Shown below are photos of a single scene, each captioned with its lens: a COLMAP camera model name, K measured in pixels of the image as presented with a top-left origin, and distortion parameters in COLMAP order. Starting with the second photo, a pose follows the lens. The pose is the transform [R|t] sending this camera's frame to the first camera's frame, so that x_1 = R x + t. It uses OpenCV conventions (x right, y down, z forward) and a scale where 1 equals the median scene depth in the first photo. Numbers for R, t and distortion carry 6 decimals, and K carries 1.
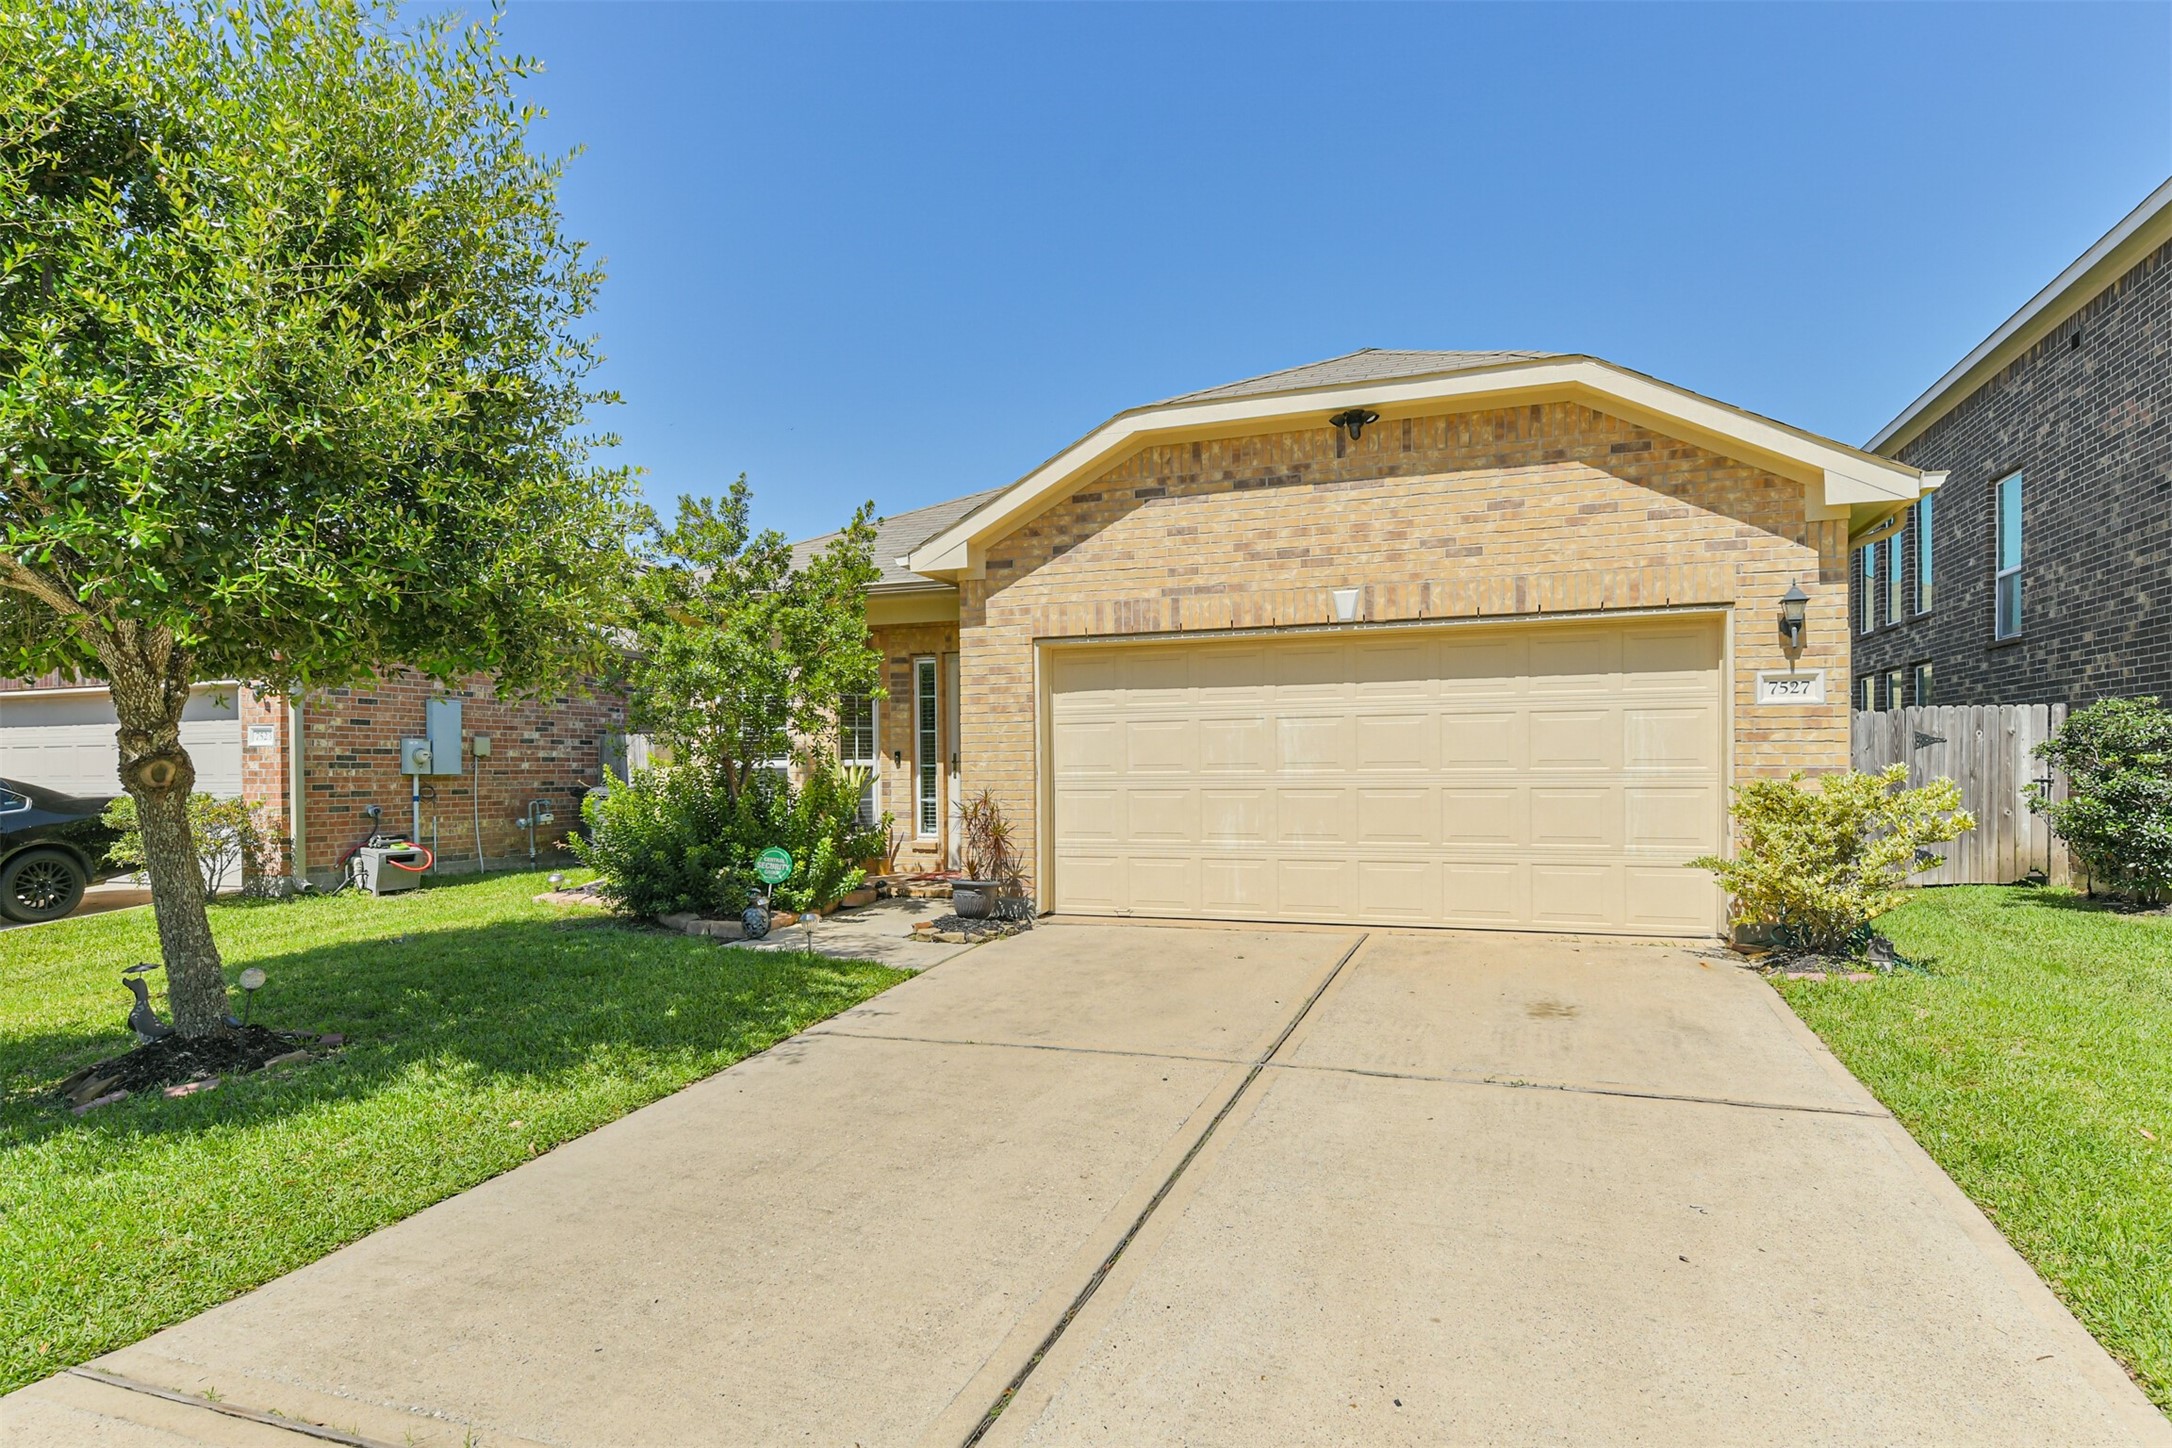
lens RADIAL K [[1128.8, 0, 1088.7], [0, 1128.8, 763.2], [0, 0, 1]] dist [0.012115, -0.001159]
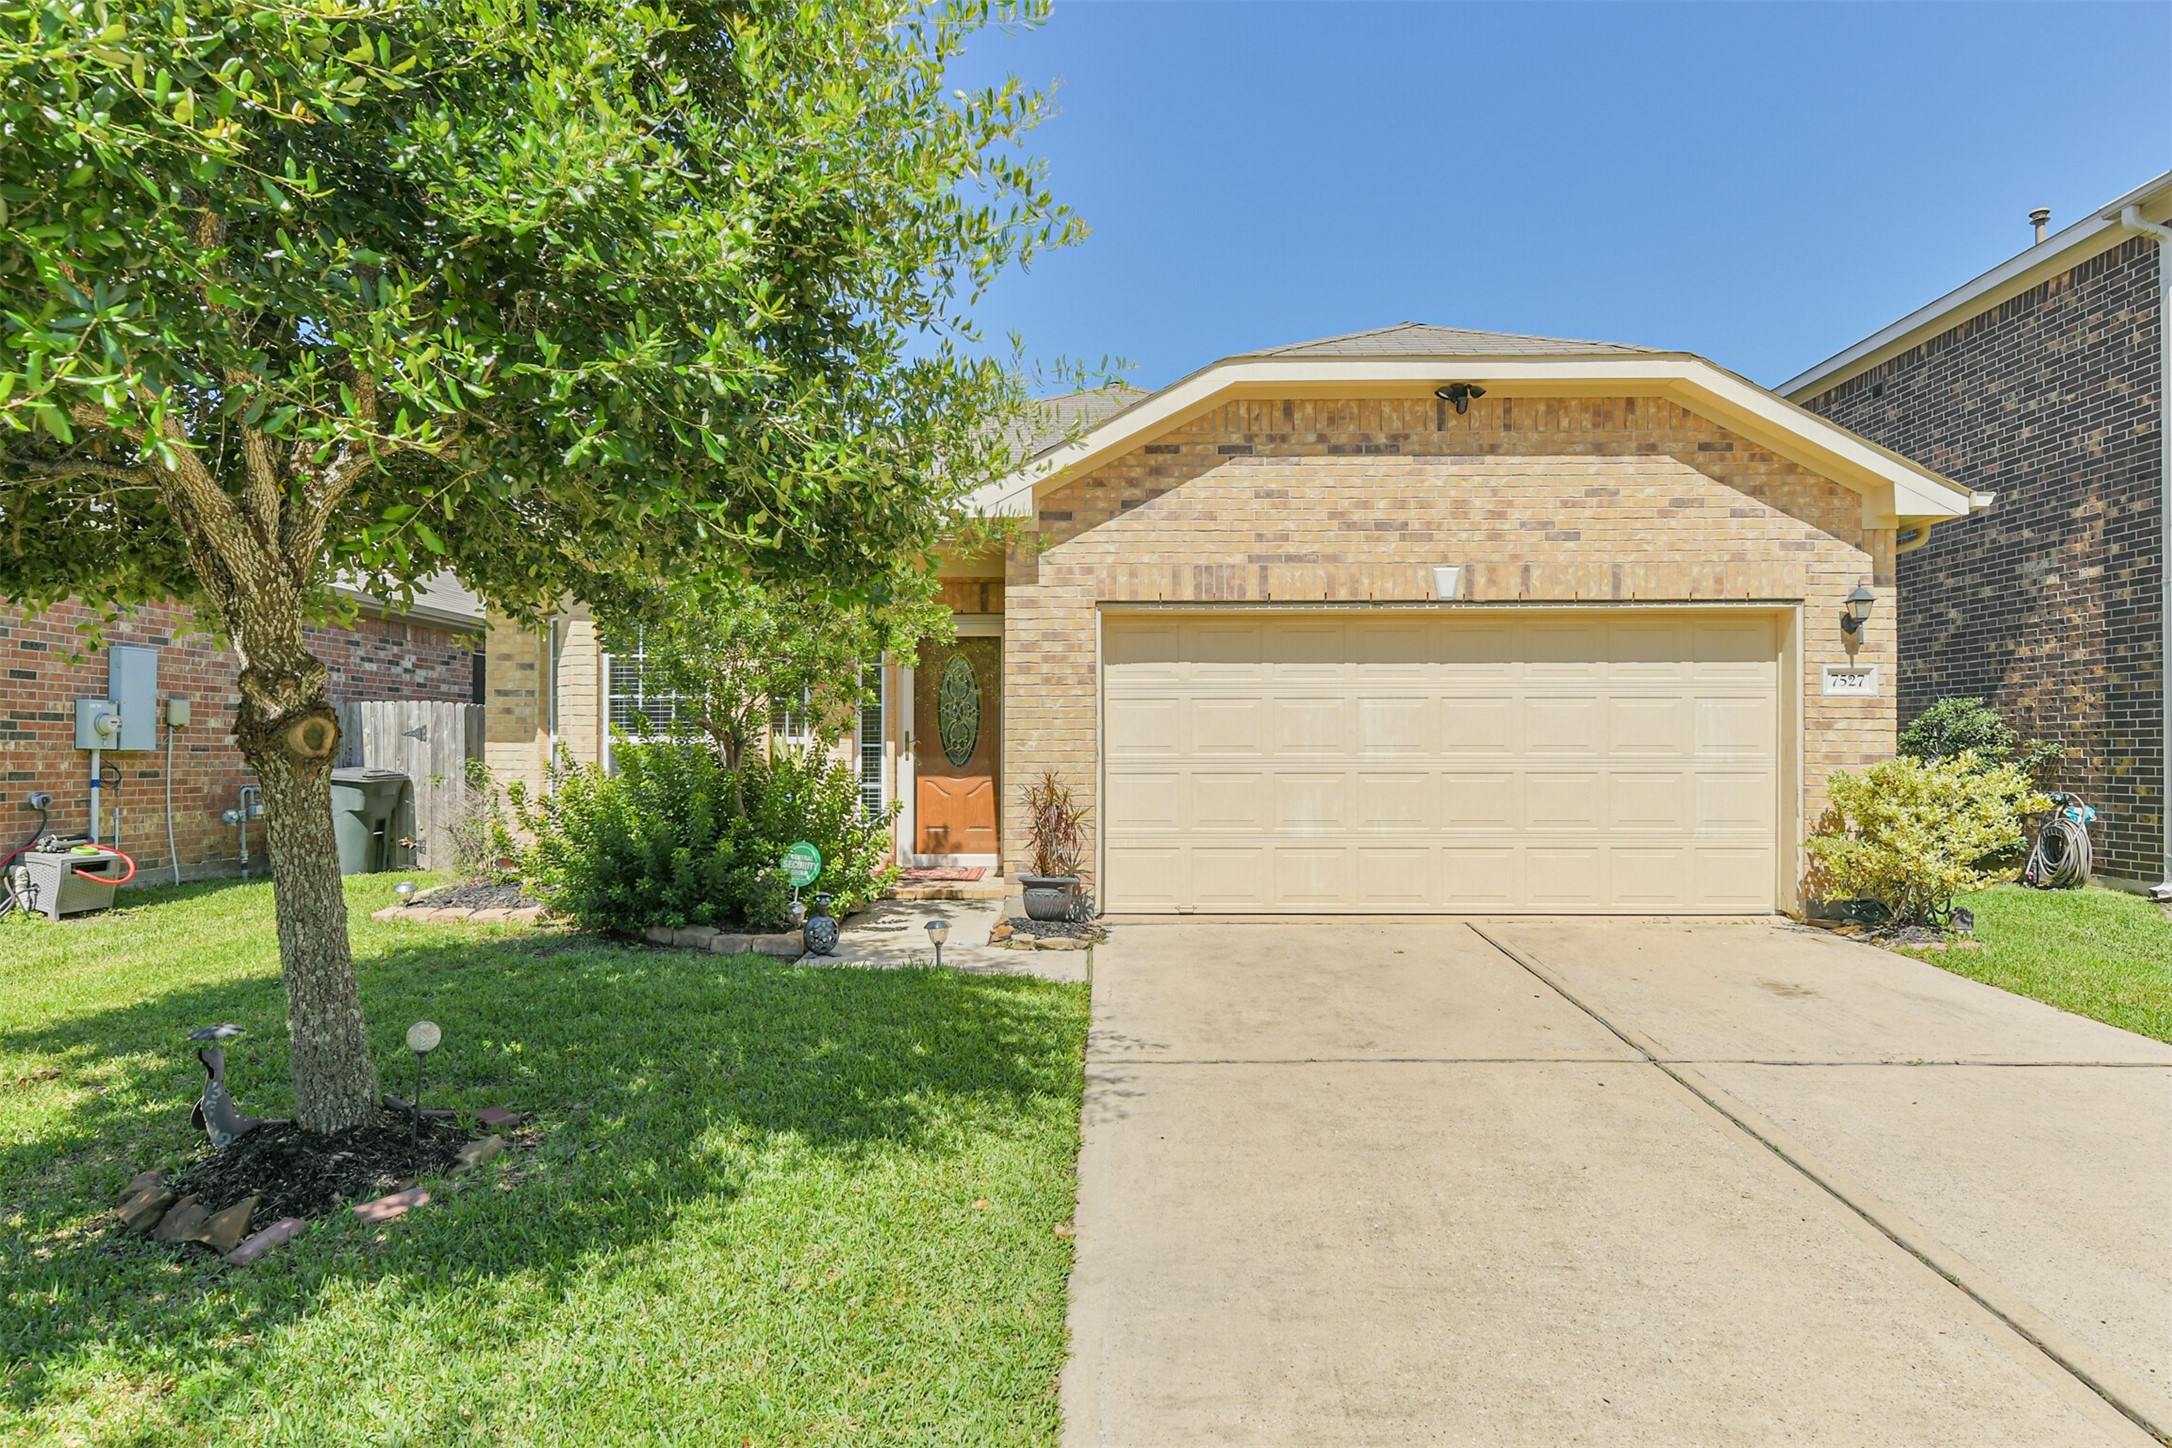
lens RADIAL K [[1211.5, 0, 1086.0], [0, 1211.5, 724.0], [0, 0, 1]] dist [0.006854, 0.001113]
pose [[0.950128, 0.017086, 0.311390, -0.374662], [-0.010380, 0.999677, -0.023177, 0.007957], [-0.311686, 0.018789, 0.949999, 0.108617]]
